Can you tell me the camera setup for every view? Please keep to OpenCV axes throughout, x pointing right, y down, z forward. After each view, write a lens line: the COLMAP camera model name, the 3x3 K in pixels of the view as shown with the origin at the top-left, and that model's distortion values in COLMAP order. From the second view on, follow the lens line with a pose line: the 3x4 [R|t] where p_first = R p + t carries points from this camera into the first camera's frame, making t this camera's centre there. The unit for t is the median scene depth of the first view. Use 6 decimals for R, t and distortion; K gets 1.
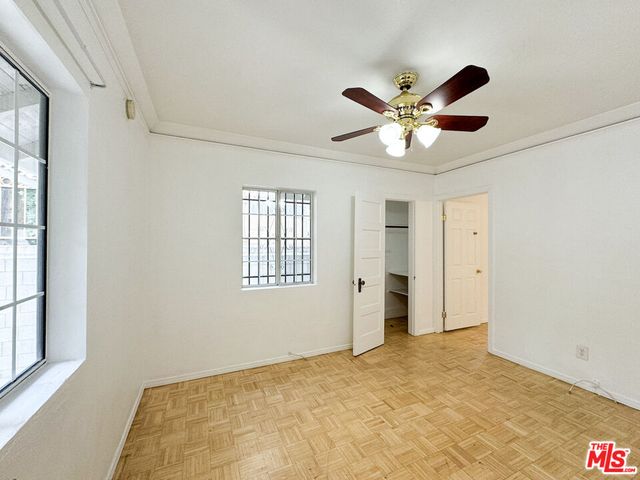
lens RADIAL K [[261.3, 0, 319.6], [0, 261.3, 240.7], [0, 0, 1]] dist [0.012331, -0.000795]
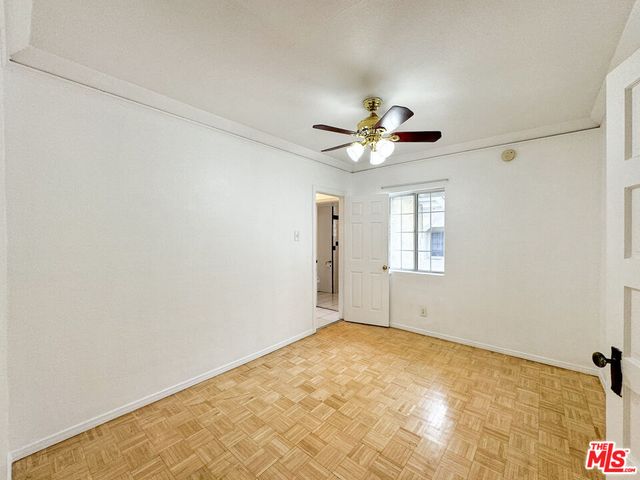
lens RADIAL K [[261.3, 0, 320.2], [0, 261.3, 237.4], [0, 0, 1]] dist [0.012331, -0.000795]
pose [[-0.903357, -0.003533, -0.428875, 0.935600], [-0.002563, 0.999993, -0.002840, 0.012594], [0.428882, -0.001466, -0.903360, 1.739405]]
